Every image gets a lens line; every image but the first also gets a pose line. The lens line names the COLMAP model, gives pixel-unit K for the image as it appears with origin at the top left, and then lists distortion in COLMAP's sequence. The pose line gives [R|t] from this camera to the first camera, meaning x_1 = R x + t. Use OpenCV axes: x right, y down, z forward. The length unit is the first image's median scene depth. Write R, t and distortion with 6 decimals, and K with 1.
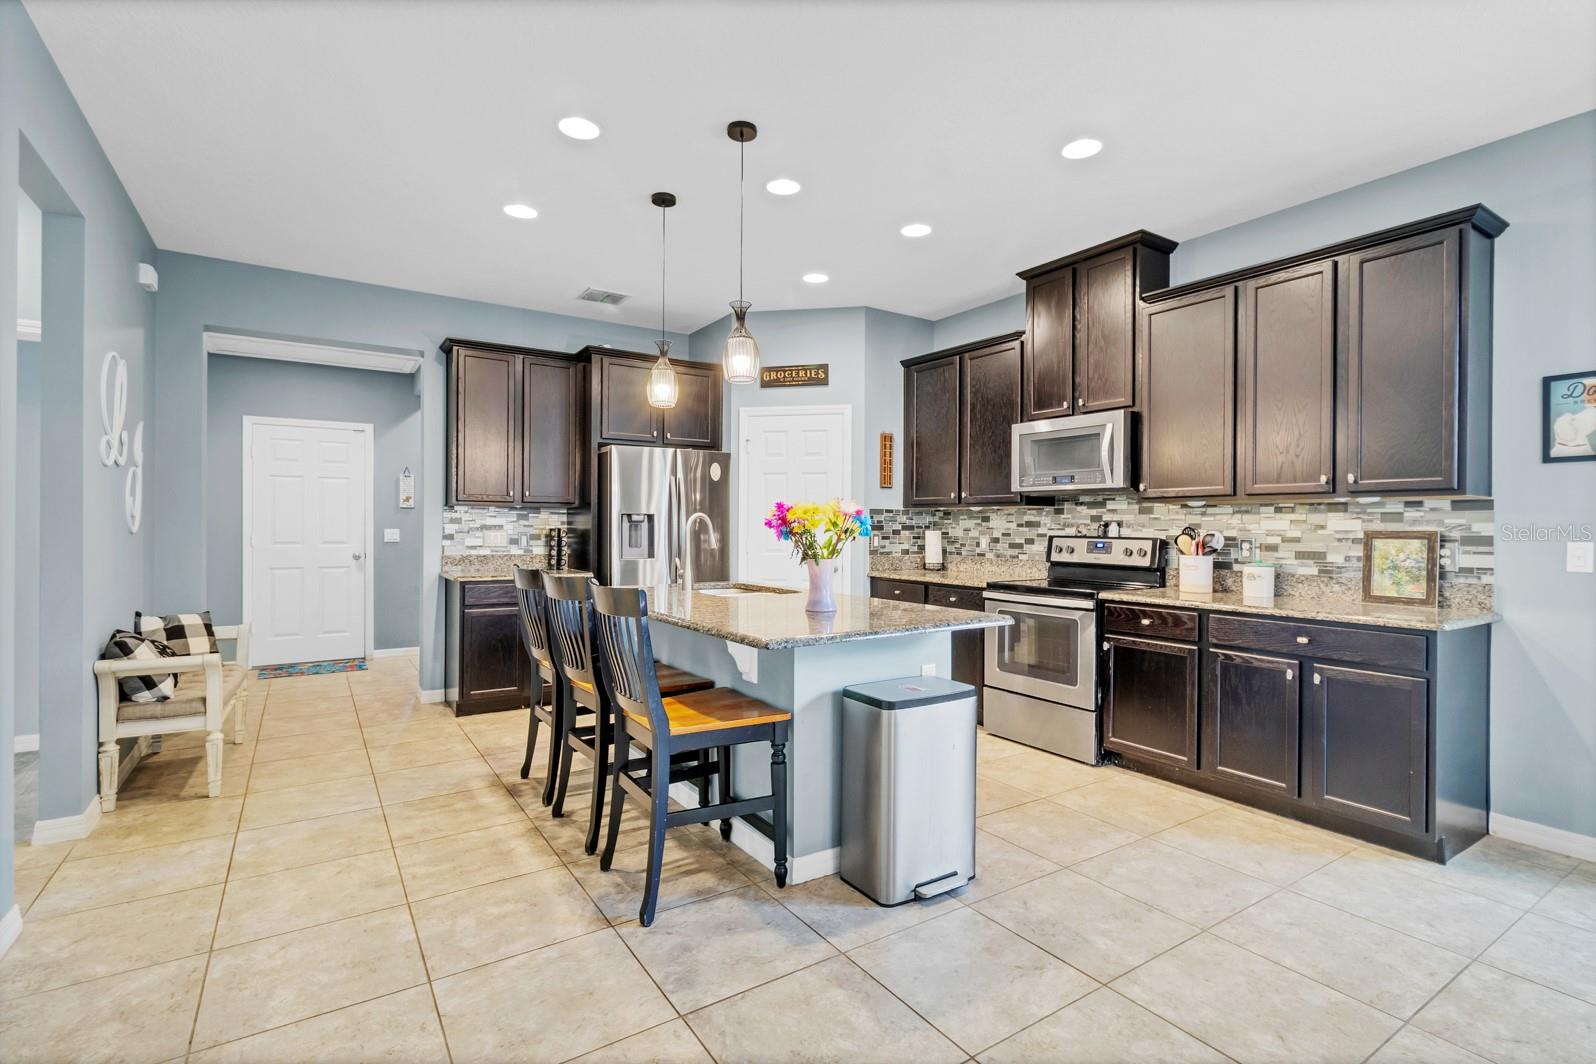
lens RADIAL K [[749.7, 0, 804.6], [0, 749.7, 526.7], [0, 0, 1]] dist [0.003375, 0.000608]
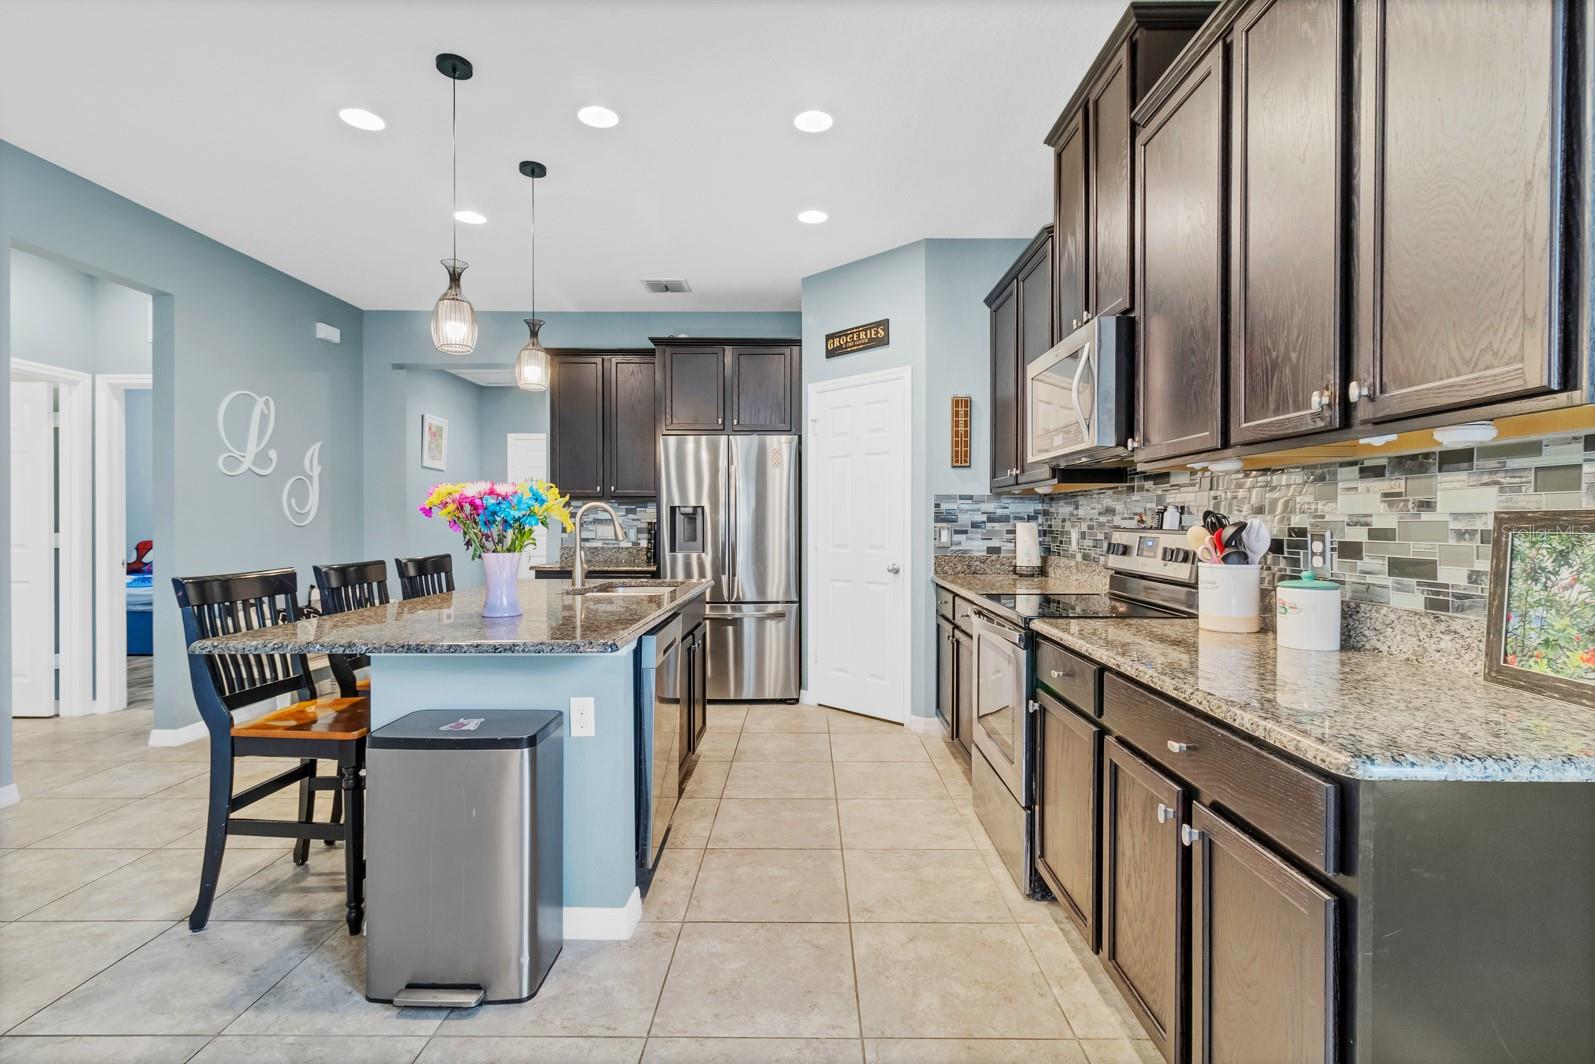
lens RADIAL K [[749.3, 0, 803.3], [0, 749.3, 527.3], [0, 0, 1]] dist [0.003375, 0.000608]
pose [[0.829641, -0.001292, -0.558296, 0.516484], [0.004038, 0.999985, 0.003687, 0.008392], [0.558283, -0.005314, 0.829634, 0.339983]]
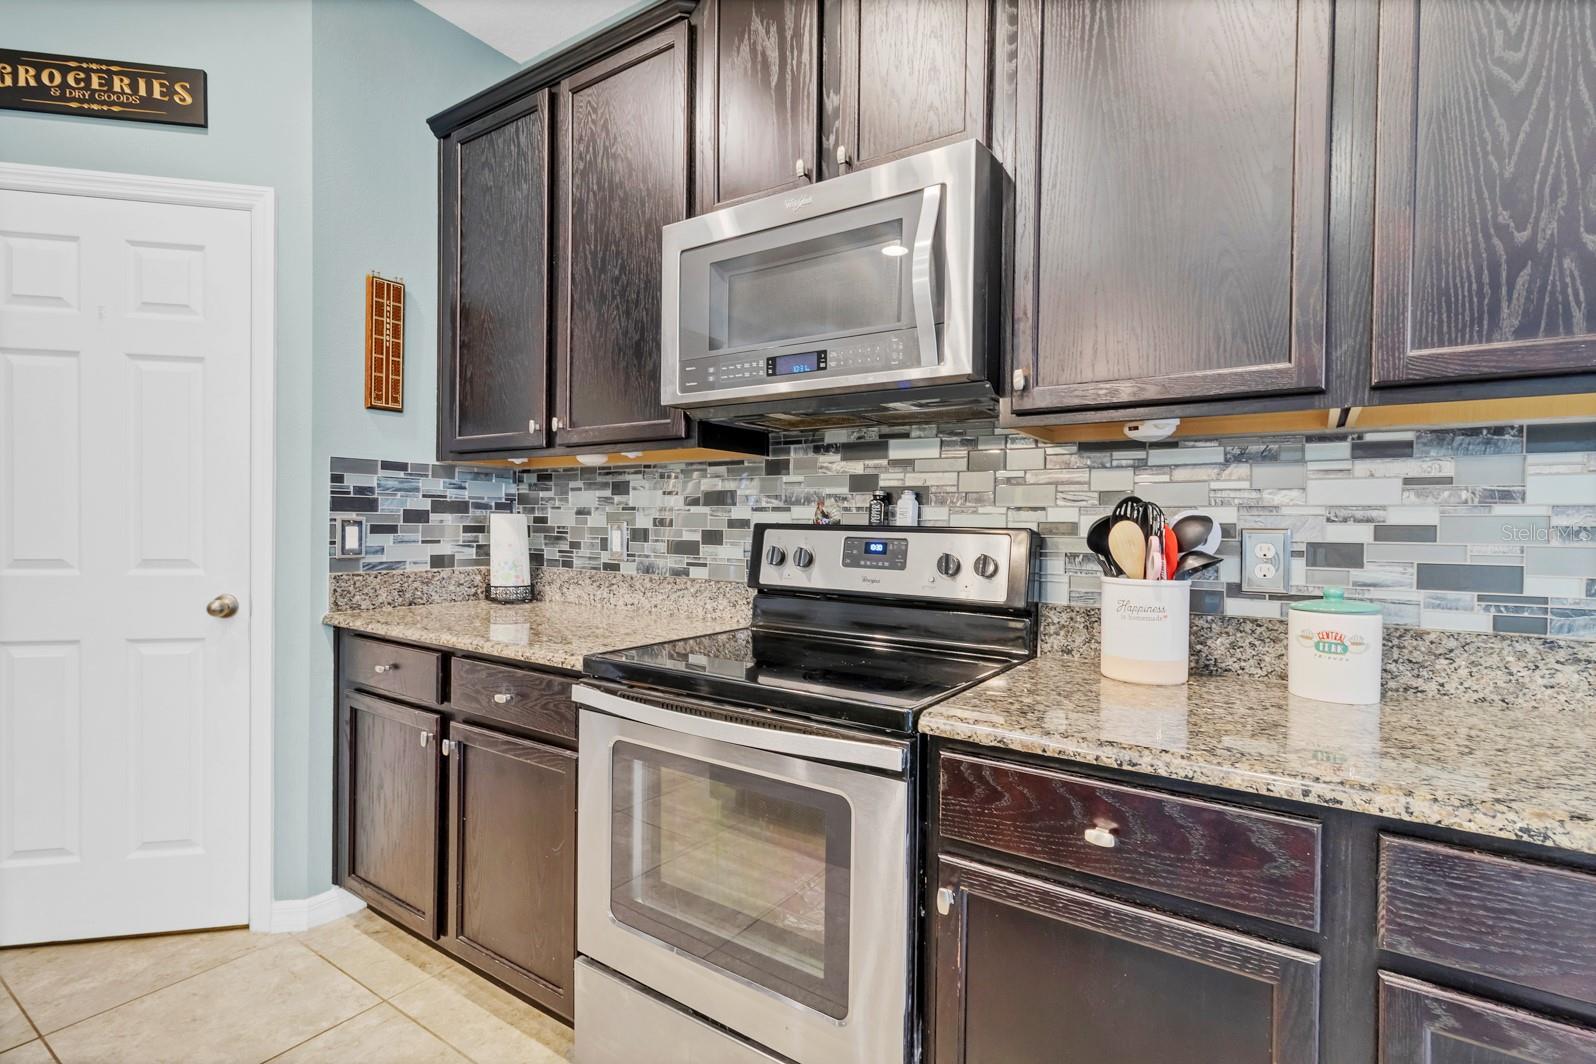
lens RADIAL K [[749.7, 0, 812.4], [0, 749.7, 530.5], [0, 0, 1]] dist [0.003375, 0.000608]
pose [[0.921994, 0.002665, 0.387196, 0.212530], [-0.007042, 0.999926, 0.009886, 0.012474], [-0.387141, -0.011841, 0.921944, 0.661101]]
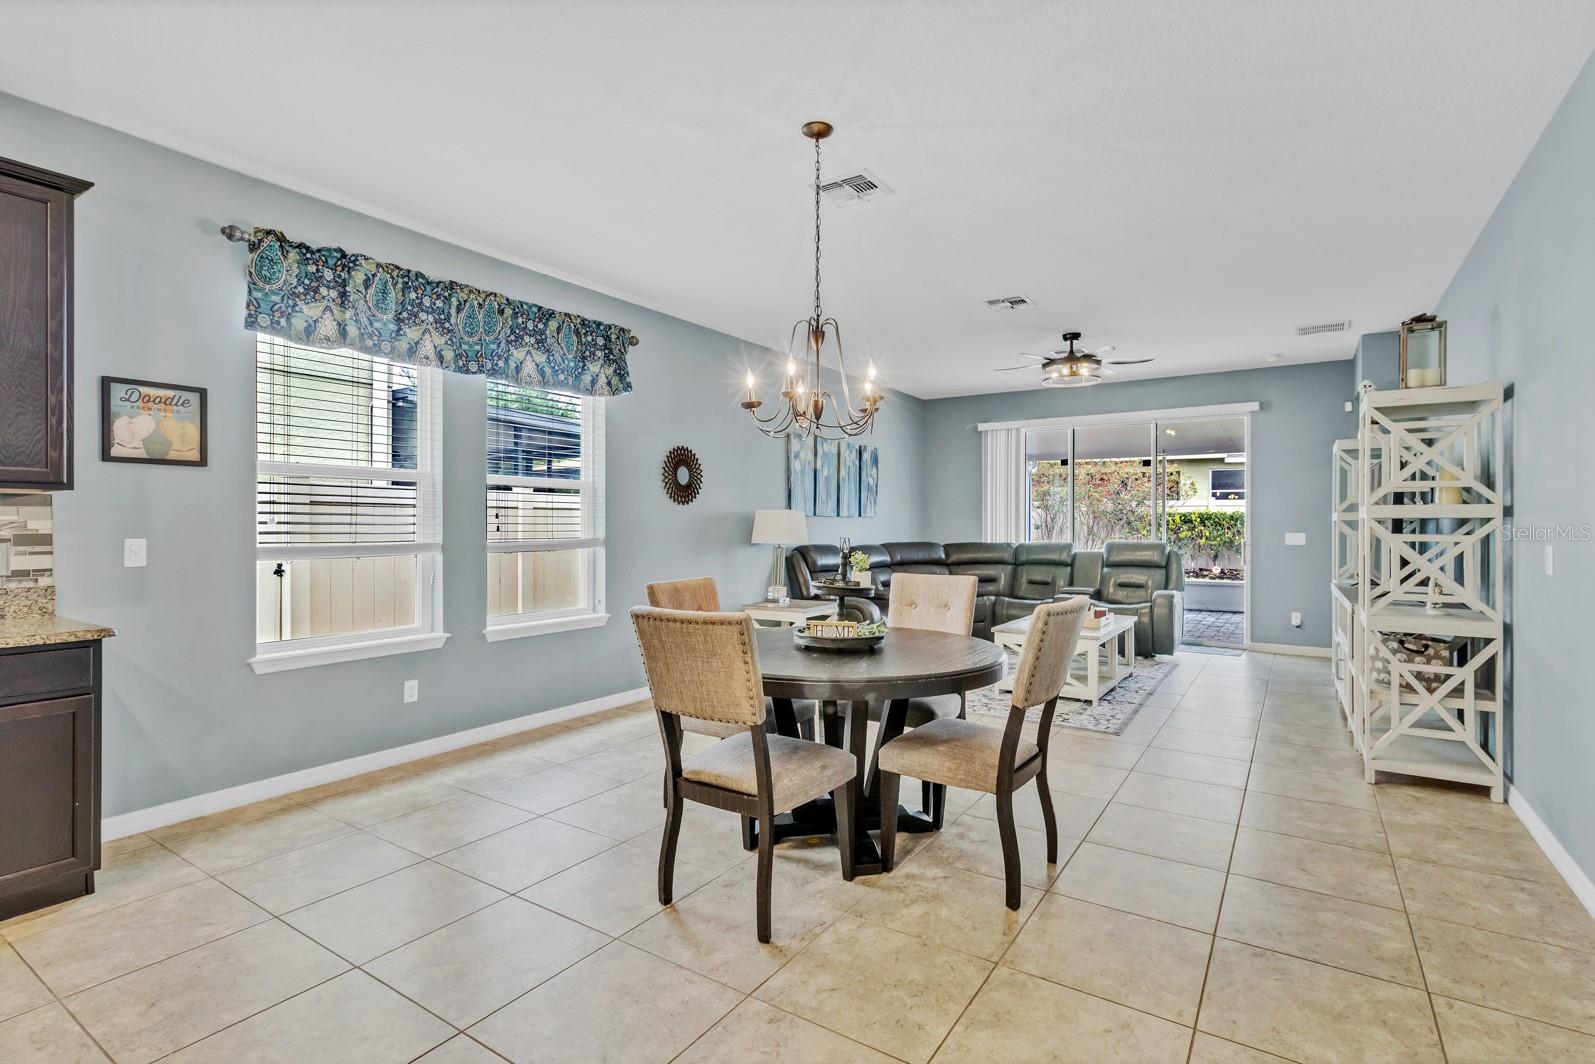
lens RADIAL K [[749.3, 0, 811.6], [0, 749.3, 522.9], [0, 0, 1]] dist [0.003375, 0.000608]
pose [[-0.393977, -0.006914, 0.919094, -0.217727], [-0.004583, 0.999974, 0.005558, -0.007906], [-0.919109, -0.002022, -0.393999, 0.354876]]
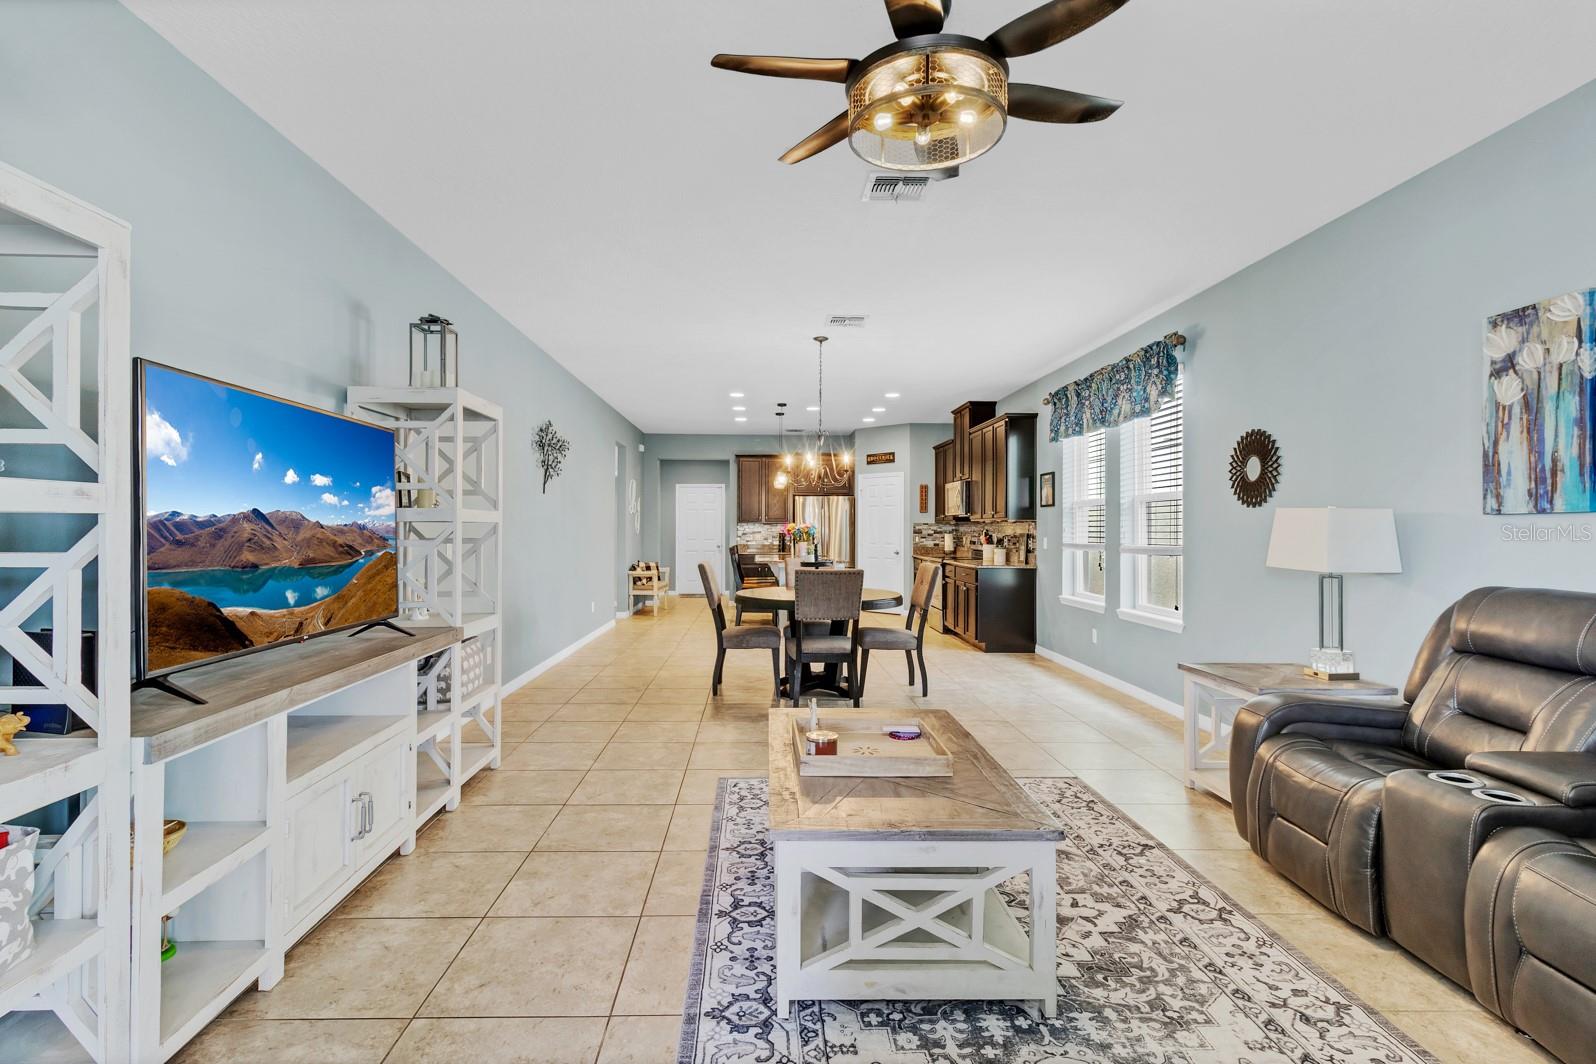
lens RADIAL K [[749.7, 0, 791.9], [0, 749.7, 559.0], [0, 0, 1]] dist [0.003375, 0.000608]
pose [[0.854506, 0.017014, -0.519163, 1.073931], [0.001549, 0.999376, 0.035301, 0.000967], [0.519439, -0.030969, 0.853946, -1.119295]]
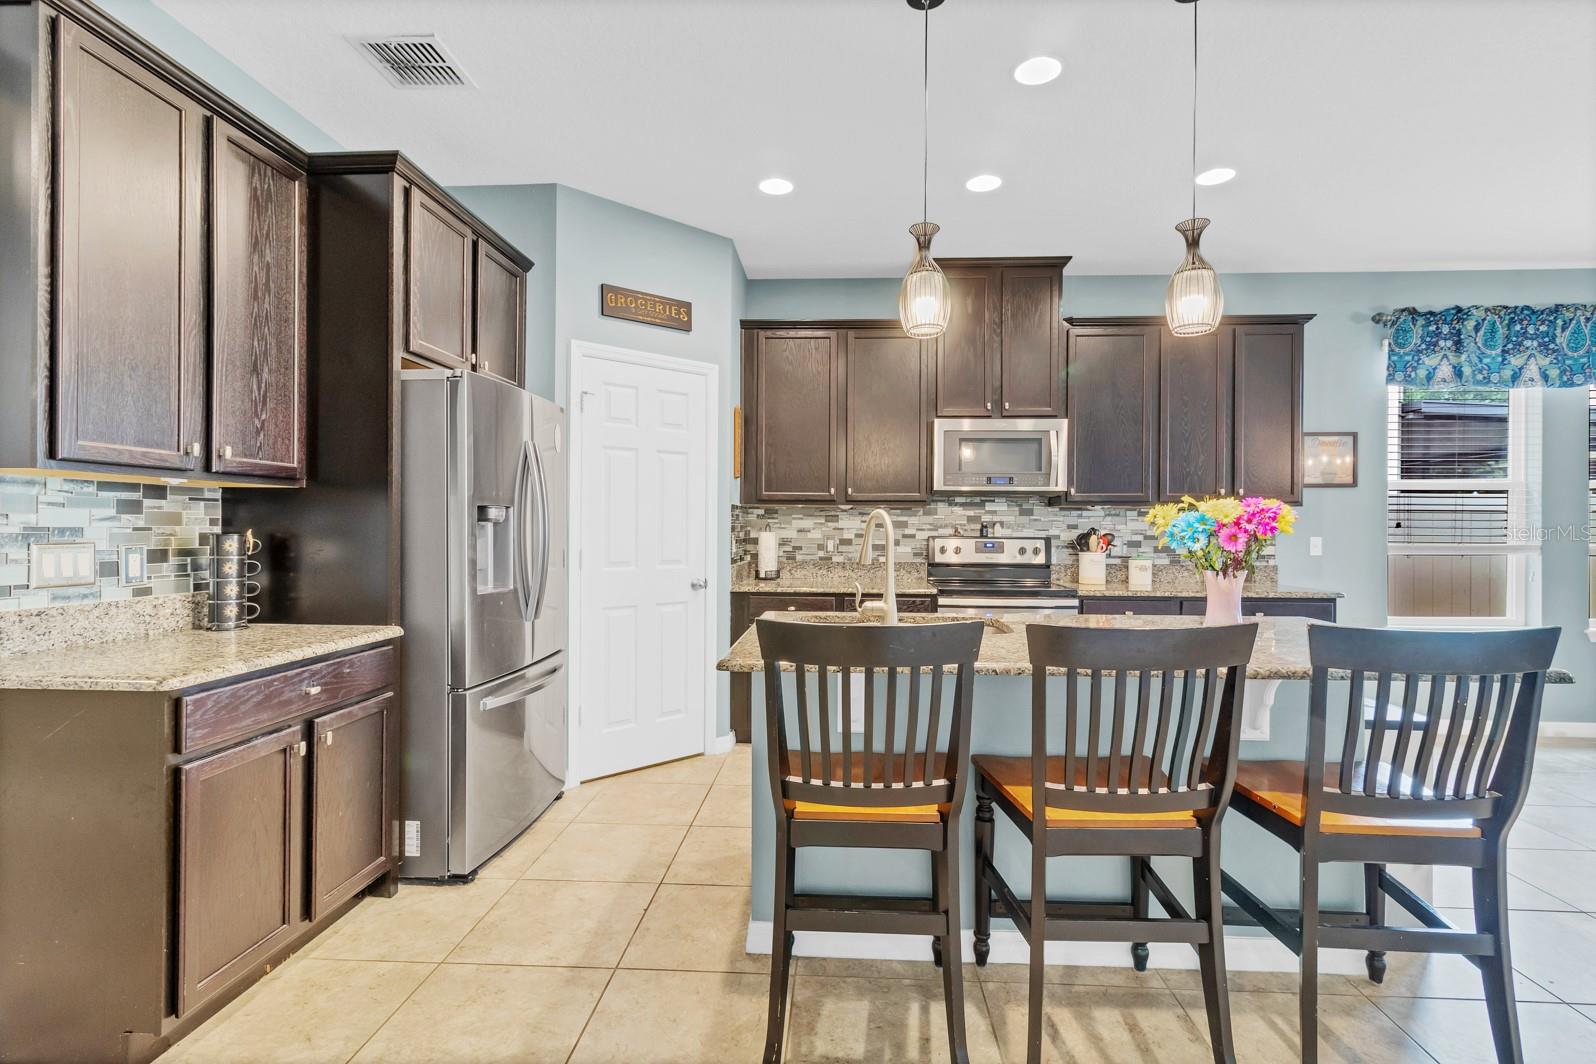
lens RADIAL K [[749.7, 0, 801.3], [0, 749.7, 529.4], [0, 0, 1]] dist [0.003375, 0.000608]
pose [[0.602064, -0.006010, 0.798425, -0.611384], [-0.000177, 0.999971, 0.007661, -0.005044], [-0.798447, -0.004754, 0.602046, 0.599857]]
